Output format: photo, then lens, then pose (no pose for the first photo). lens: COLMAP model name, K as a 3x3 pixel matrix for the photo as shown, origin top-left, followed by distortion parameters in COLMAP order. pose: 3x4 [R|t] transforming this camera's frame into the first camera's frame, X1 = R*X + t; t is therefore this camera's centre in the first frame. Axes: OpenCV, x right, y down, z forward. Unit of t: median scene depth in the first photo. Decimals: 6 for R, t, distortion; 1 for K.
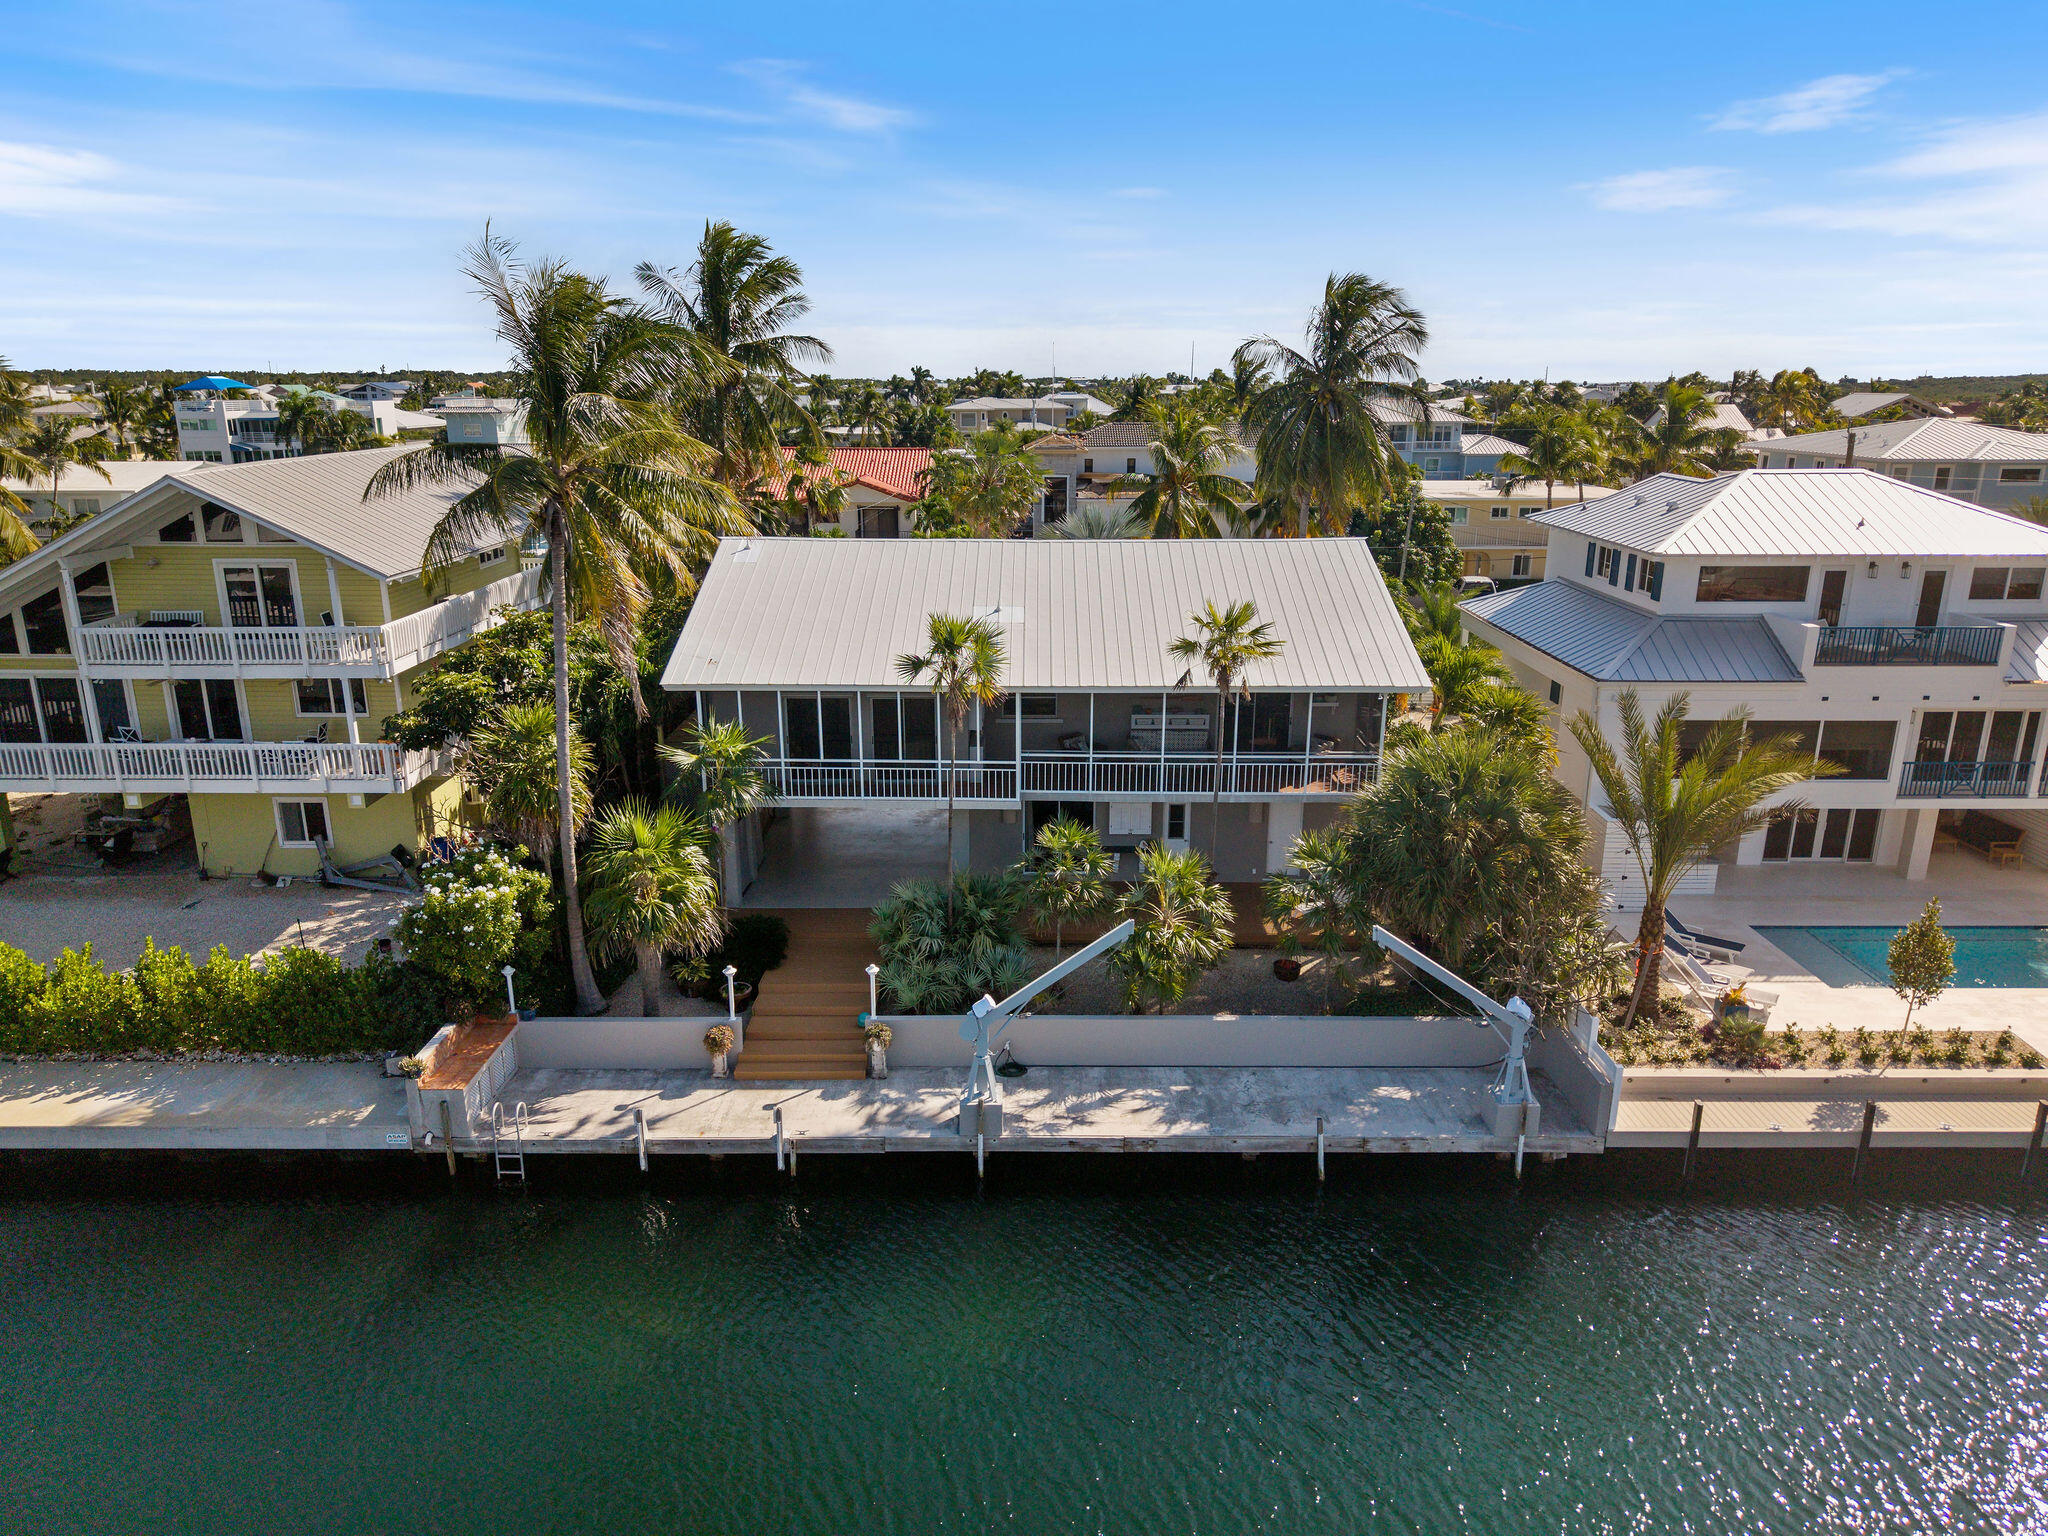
lens RADIAL K [[1389.6, 0, 1039.4], [0, 1389.6, 772.4], [0, 0, 1]] dist [0.056268, -0.070448]
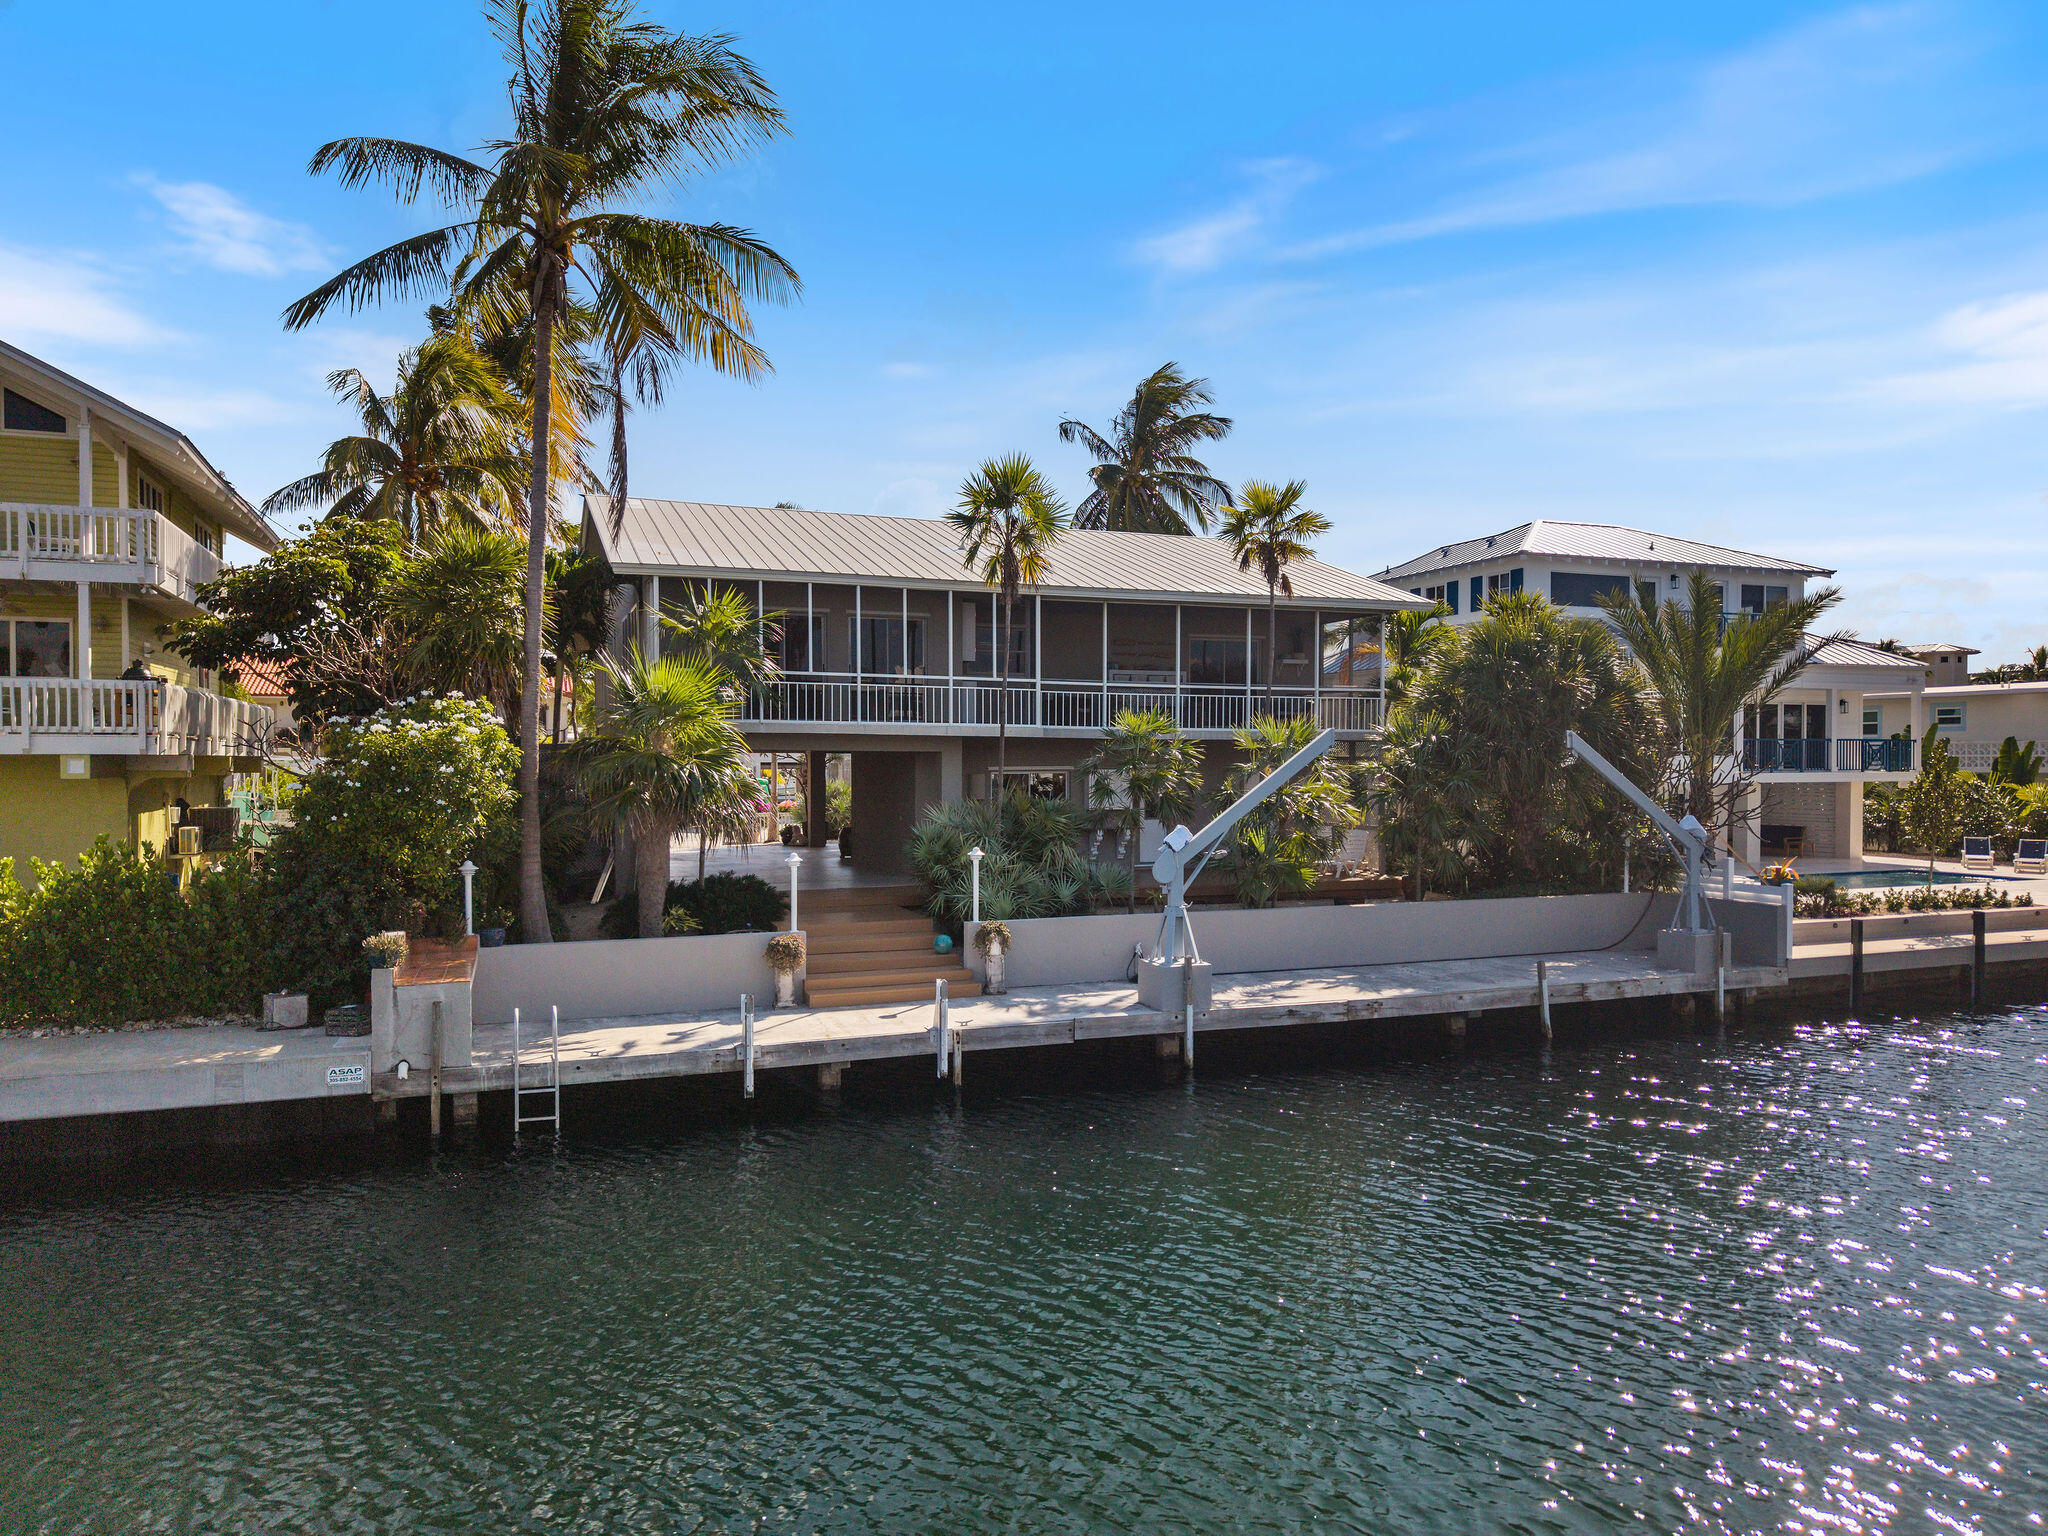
lens RADIAL K [[1389.6, 0, 1039.4], [0, 1389.6, 772.4], [0, 0, 1]] dist [0.056268, -0.070448]
pose [[0.930222, -0.007285, 0.366925, -0.396681], [0.108779, 0.960348, -0.256708, 0.321664], [-0.350506, 0.278709, 0.894129, 0.306203]]
